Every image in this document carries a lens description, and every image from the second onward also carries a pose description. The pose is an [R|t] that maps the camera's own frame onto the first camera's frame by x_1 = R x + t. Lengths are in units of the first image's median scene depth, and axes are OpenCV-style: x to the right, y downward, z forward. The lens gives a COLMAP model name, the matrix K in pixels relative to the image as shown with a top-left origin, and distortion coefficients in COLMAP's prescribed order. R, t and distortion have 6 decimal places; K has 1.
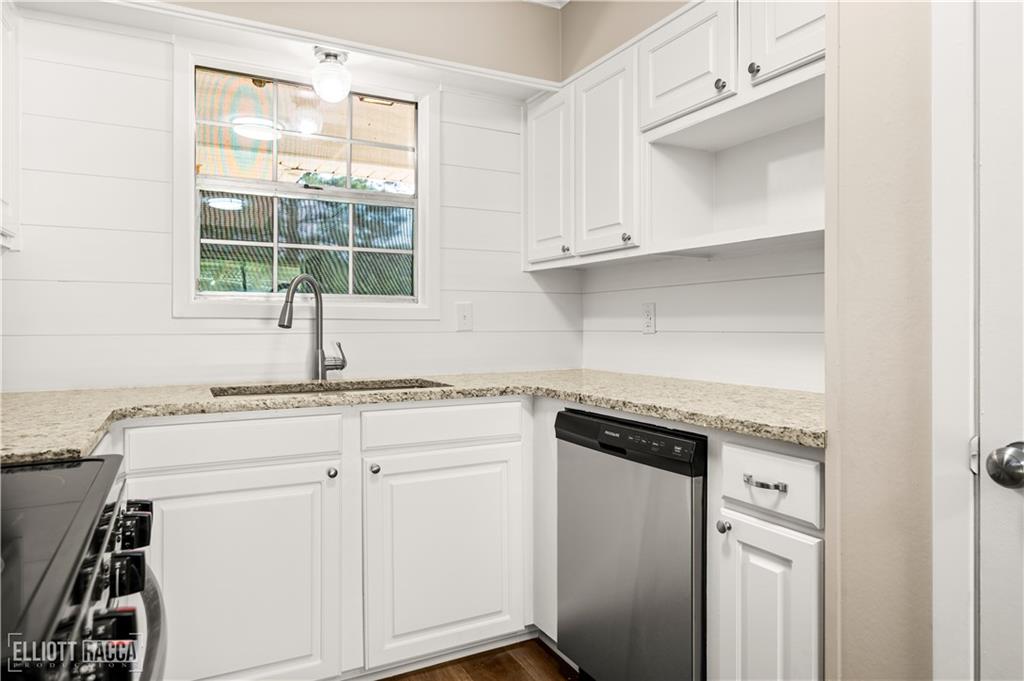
lens RADIAL K [[659.5, 0, 470.4], [0, 659.5, 328.6], [0, 0, 1]] dist [0.006705, -0.001093]
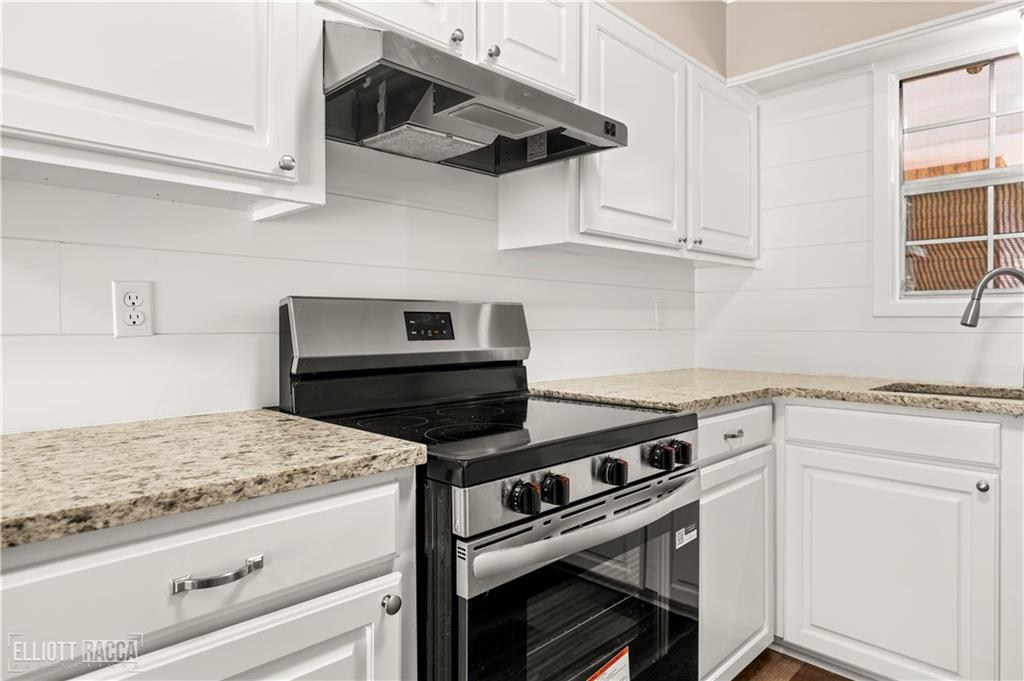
lens RADIAL K [[593.8, 0, 507.7], [0, 593.8, 318.2], [0, 0, 1]] dist [-0.005123, 0.003929]
pose [[0.313904, -0.003362, -0.949449, 0.302196], [-0.007860, 0.999950, -0.006139, -0.002833], [0.949422, 0.009390, 0.313862, 0.098348]]
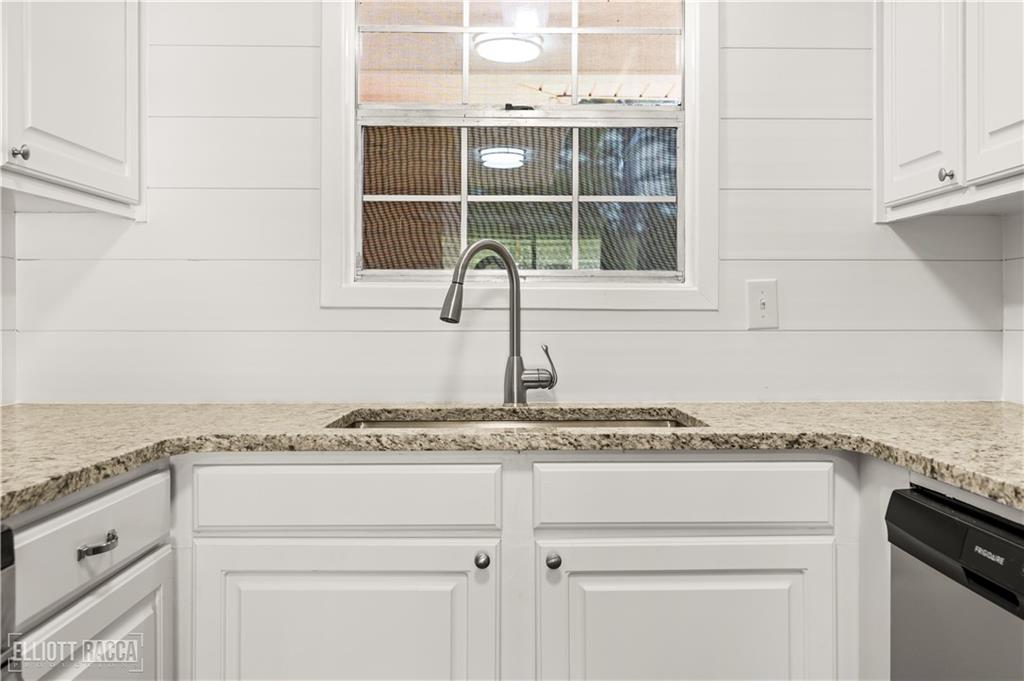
lens RADIAL K [[870.2, 0, 509.3], [0, 870.2, 320.1], [0, 0, 1]] dist [-0.006825, 0.006862]
pose [[0.906528, 0.002564, -0.422139, 0.126820], [-0.003952, 0.999989, -0.002411, -0.001540], [0.422128, 0.003854, 0.906528, 0.233671]]
